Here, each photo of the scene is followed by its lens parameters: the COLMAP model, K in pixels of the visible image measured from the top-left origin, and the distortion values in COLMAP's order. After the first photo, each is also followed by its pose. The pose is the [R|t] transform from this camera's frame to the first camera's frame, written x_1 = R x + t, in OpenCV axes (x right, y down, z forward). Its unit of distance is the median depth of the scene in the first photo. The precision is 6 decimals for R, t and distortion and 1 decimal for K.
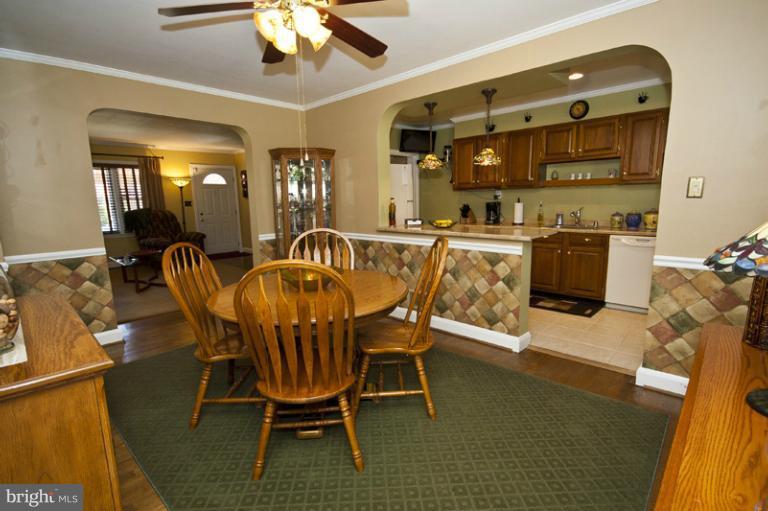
lens RADIAL K [[351.1, 0, 389.4], [0, 351.1, 261.5], [0, 0, 1]] dist [-0.009929, -0.002565]
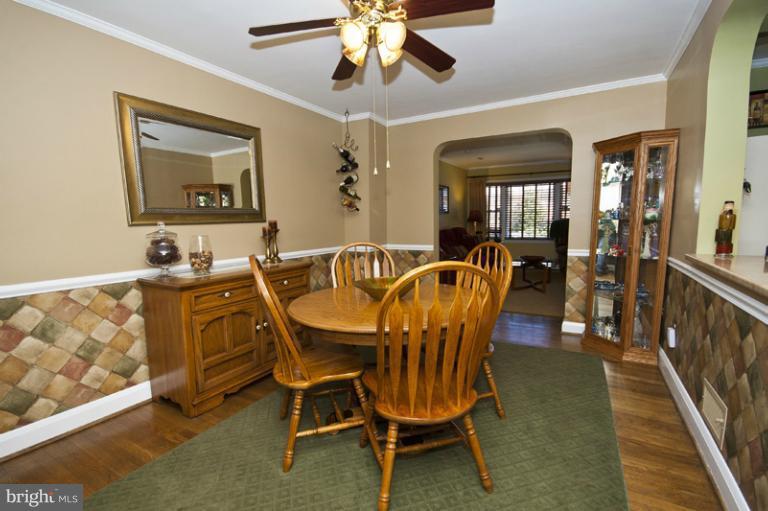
lens RADIAL K [[351.1, 0, 385.7], [0, 351.1, 259.6], [0, 0, 1]] dist [-0.009929, -0.002565]
pose [[0.222506, 0.119526, -0.967577, 0.357152], [-0.156154, 0.984012, 0.085647, -0.054374], [0.962345, 0.132034, 0.237613, 0.365768]]
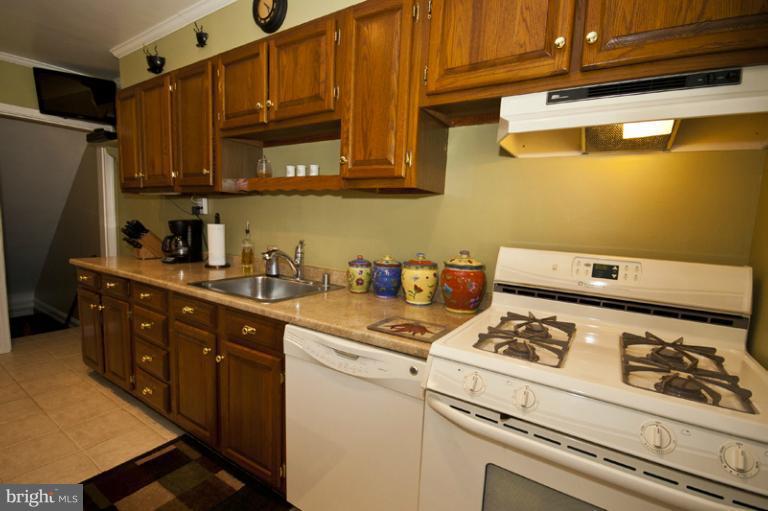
lens RADIAL K [[351.1, 0, 387.9], [0, 351.1, 261.0], [0, 0, 1]] dist [-0.009929, -0.002565]
pose [[0.981748, 0.042172, 0.185451, 0.608868], [-0.030587, 0.997423, -0.064897, -0.109066], [-0.187710, 0.058040, 0.980508, 0.576812]]
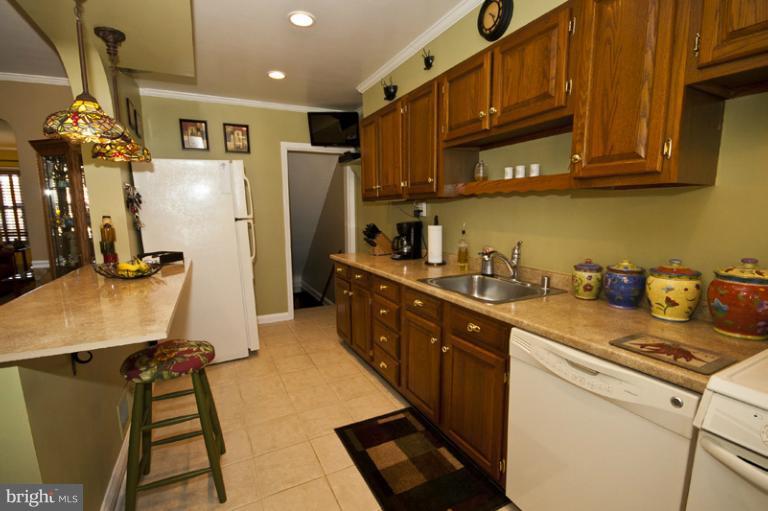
lens RADIAL K [[351.1, 0, 386.8], [0, 351.1, 261.3], [0, 0, 1]] dist [-0.009929, -0.002565]
pose [[0.937633, 0.063869, -0.341710, 0.576811], [-0.072850, 0.997252, -0.013500, -0.118305], [0.339909, 0.037552, 0.939708, 0.559266]]
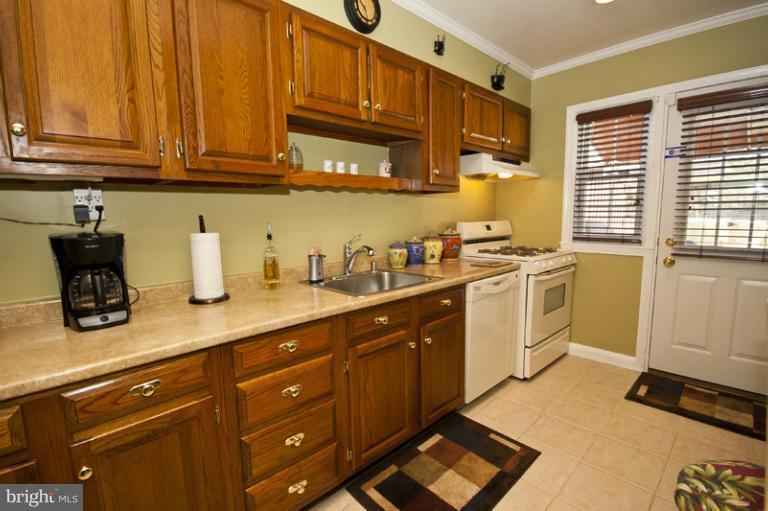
lens RADIAL K [[351.1, 0, 389.2], [0, 351.1, 261.0], [0, 0, 1]] dist [-0.009929, -0.002565]
pose [[0.070220, -0.109247, 0.991531, 0.092813], [0.197428, 0.975845, 0.093537, -0.165602], [-0.977799, 0.189188, 0.090093, 0.973963]]
